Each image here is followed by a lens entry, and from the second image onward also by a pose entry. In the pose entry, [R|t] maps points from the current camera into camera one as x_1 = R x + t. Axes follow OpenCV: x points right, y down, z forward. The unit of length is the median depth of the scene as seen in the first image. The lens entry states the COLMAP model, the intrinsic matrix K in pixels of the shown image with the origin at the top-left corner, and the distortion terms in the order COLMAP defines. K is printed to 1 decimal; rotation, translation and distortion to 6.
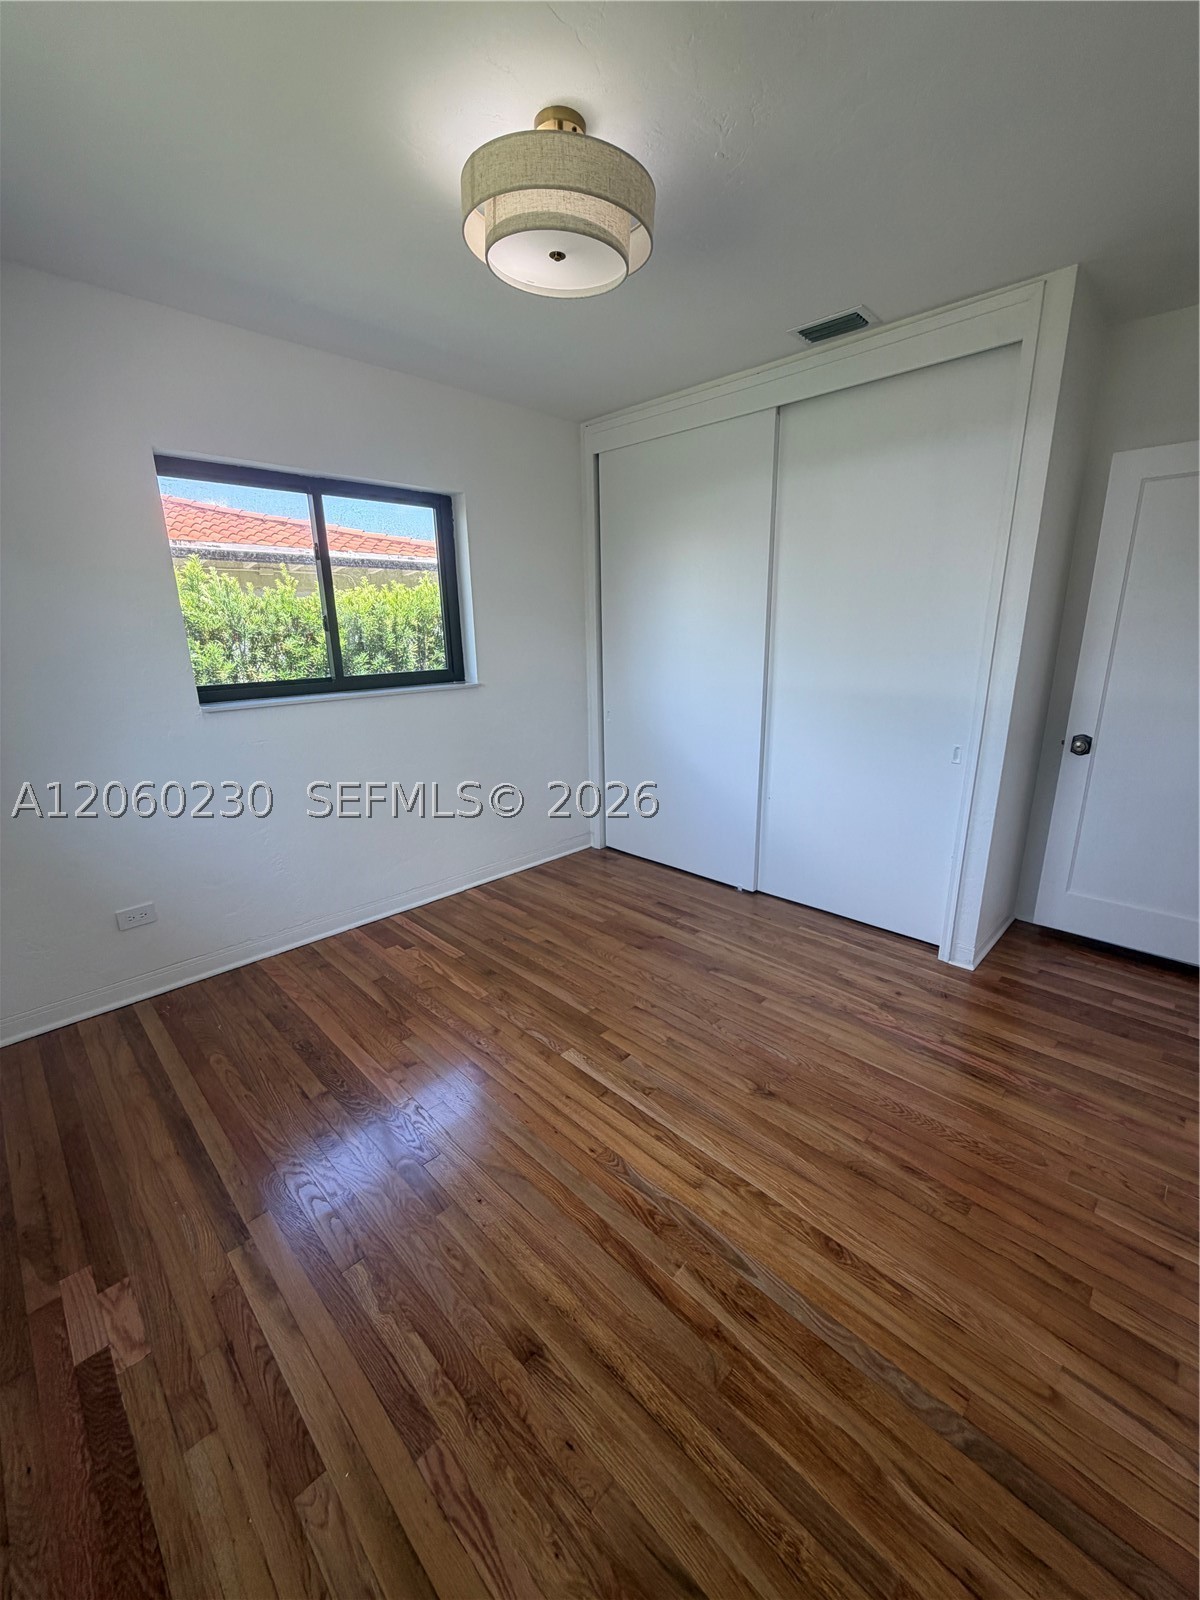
lens RADIAL K [[636.9, 0, 599.7], [0, 636.9, 795.8], [0, 0, 1]] dist [-0.000311, -0.000462]
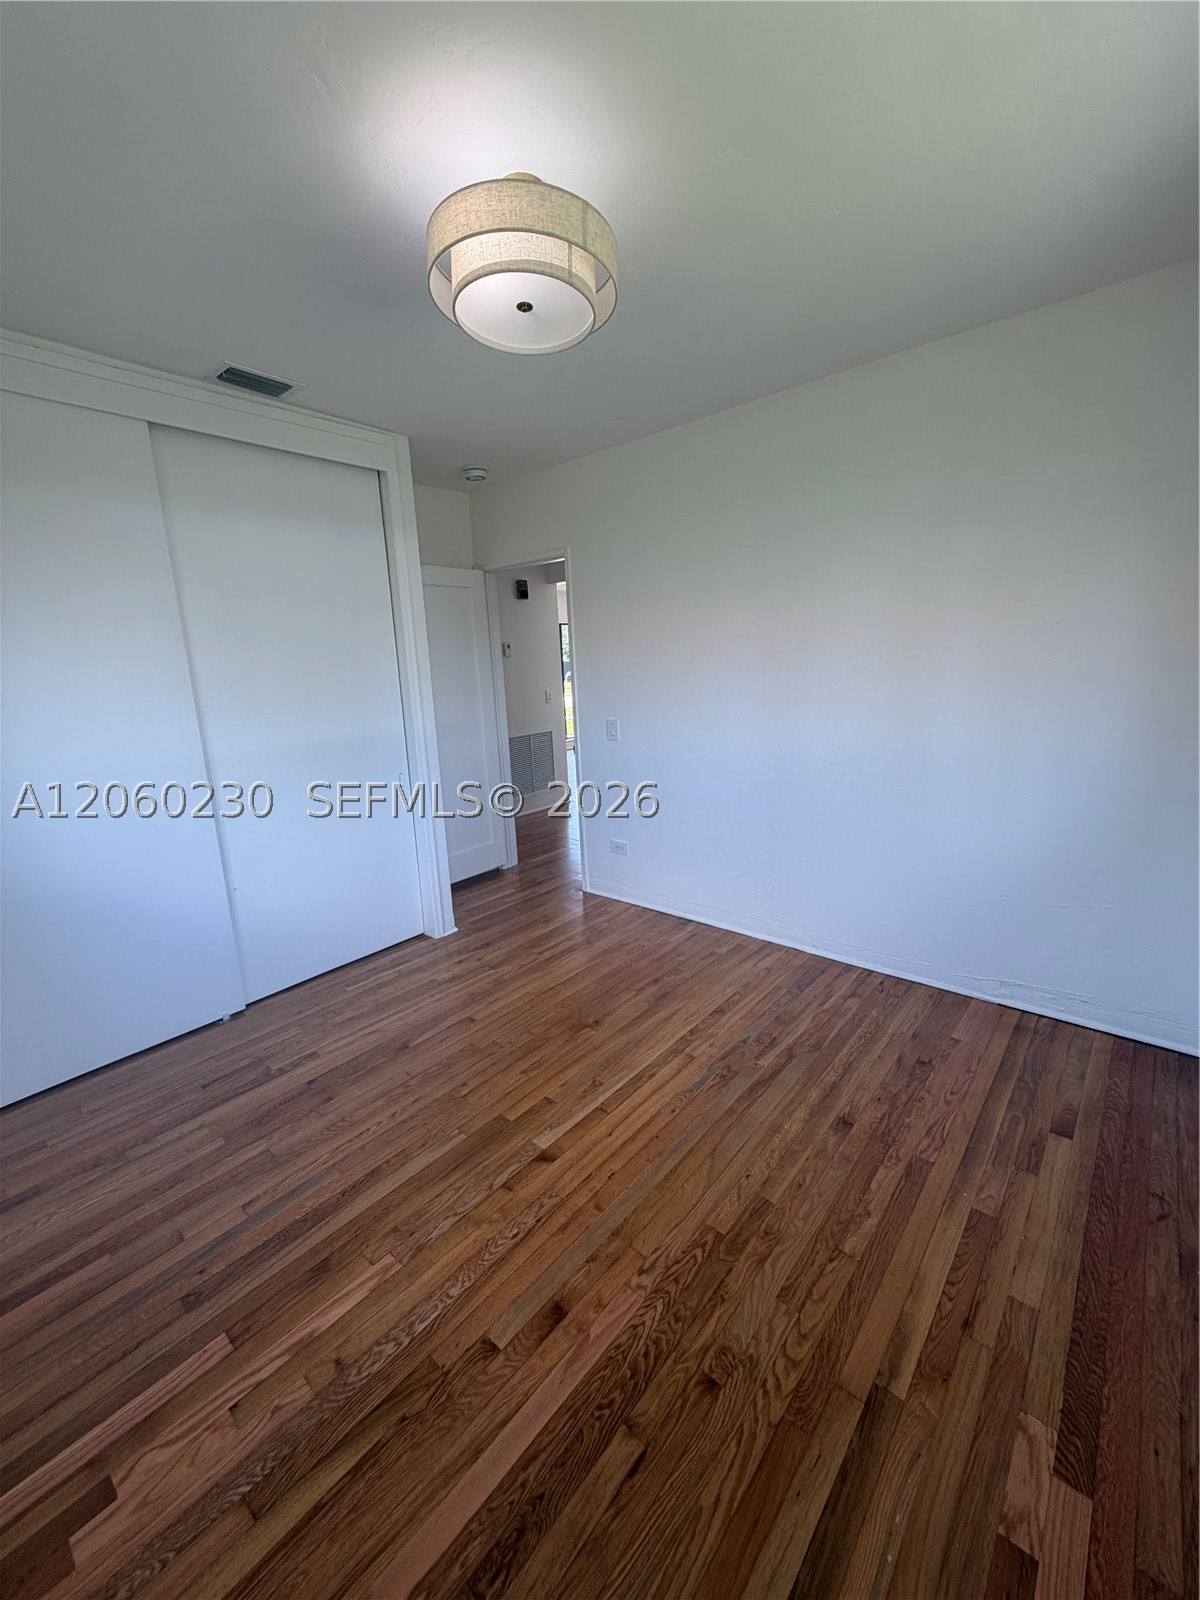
lens RADIAL K [[636.9, 0, 601.2], [0, 636.9, 794.8], [0, 0, 1]] dist [-0.000311, -0.000462]
pose [[-0.068747, -0.185975, 0.980146, -0.841002], [0.299373, 0.933346, 0.198093, -0.200356], [-0.951656, 0.307048, -0.008489, 0.785411]]
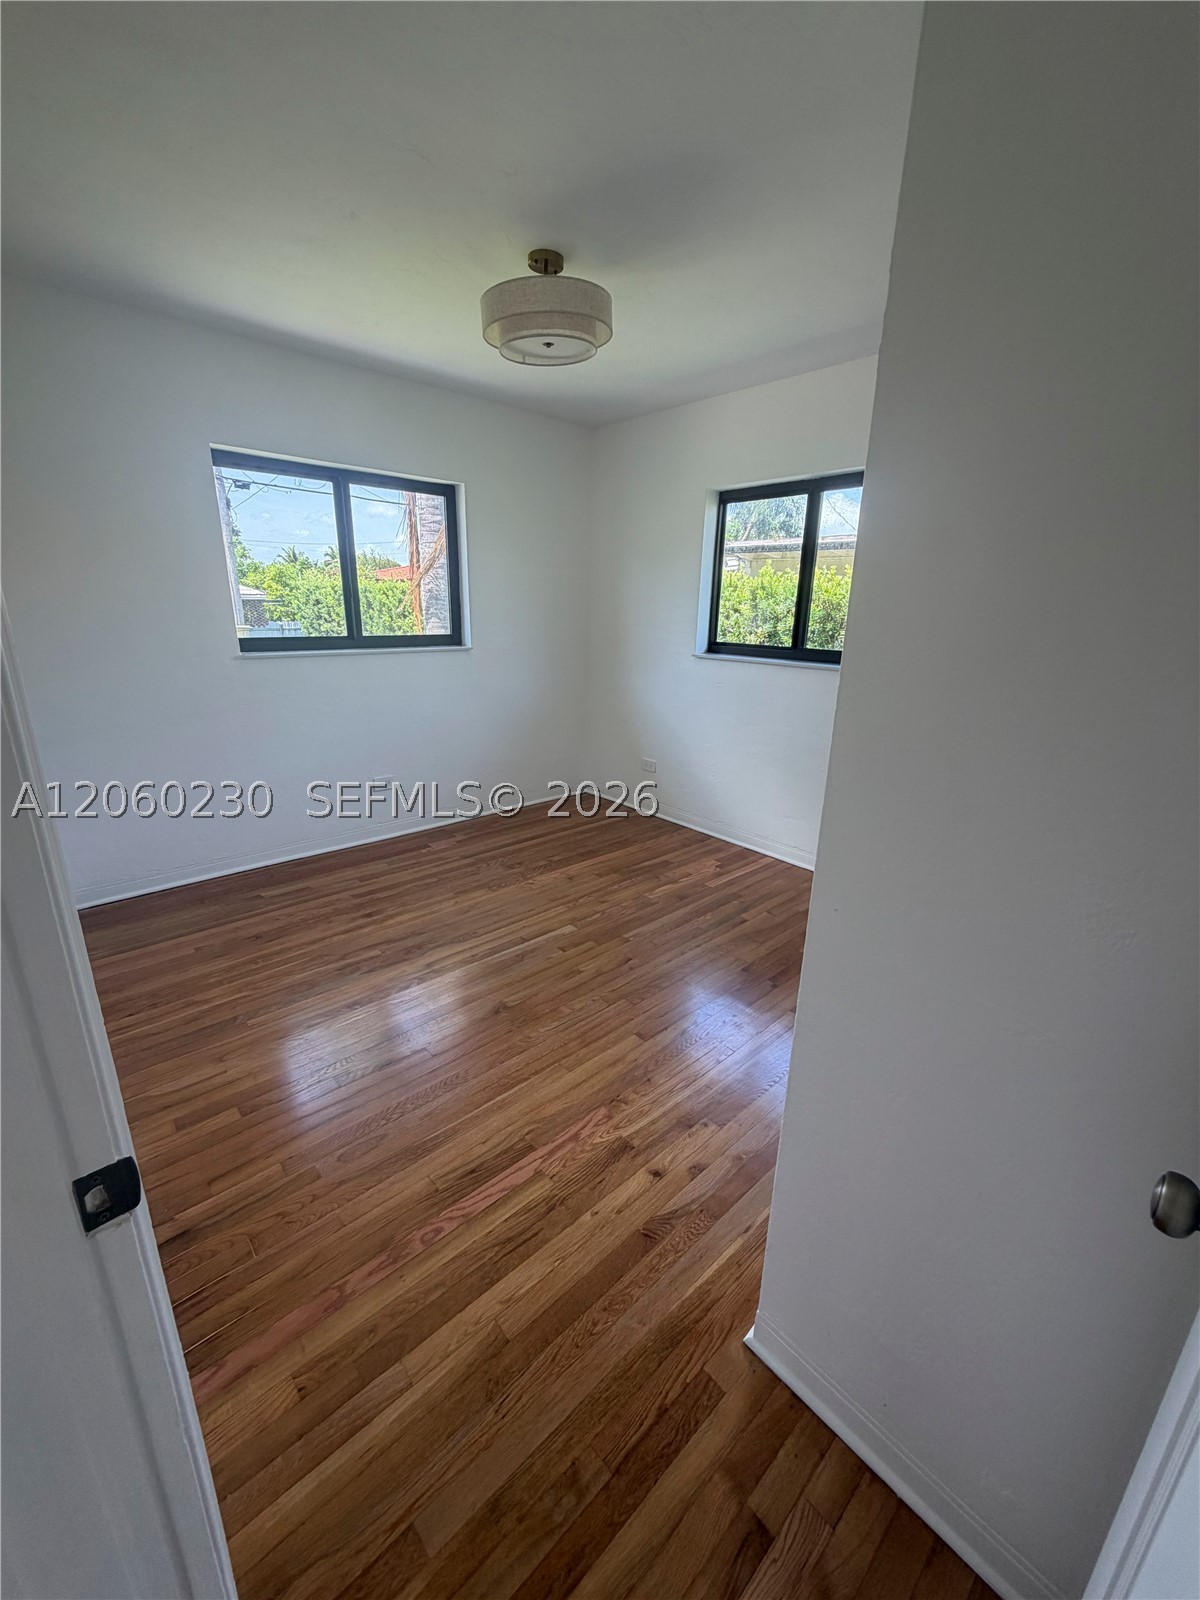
lens RADIAL K [[636.9, 0, 598.2], [0, 636.9, 803.0], [0, 0, 1]] dist [-0.000311, -0.000462]
pose [[-0.049823, 0.312579, -0.948584, 1.128864], [-0.279568, 0.907432, 0.313702, -0.262408], [0.958832, 0.280823, 0.042176, 0.933687]]
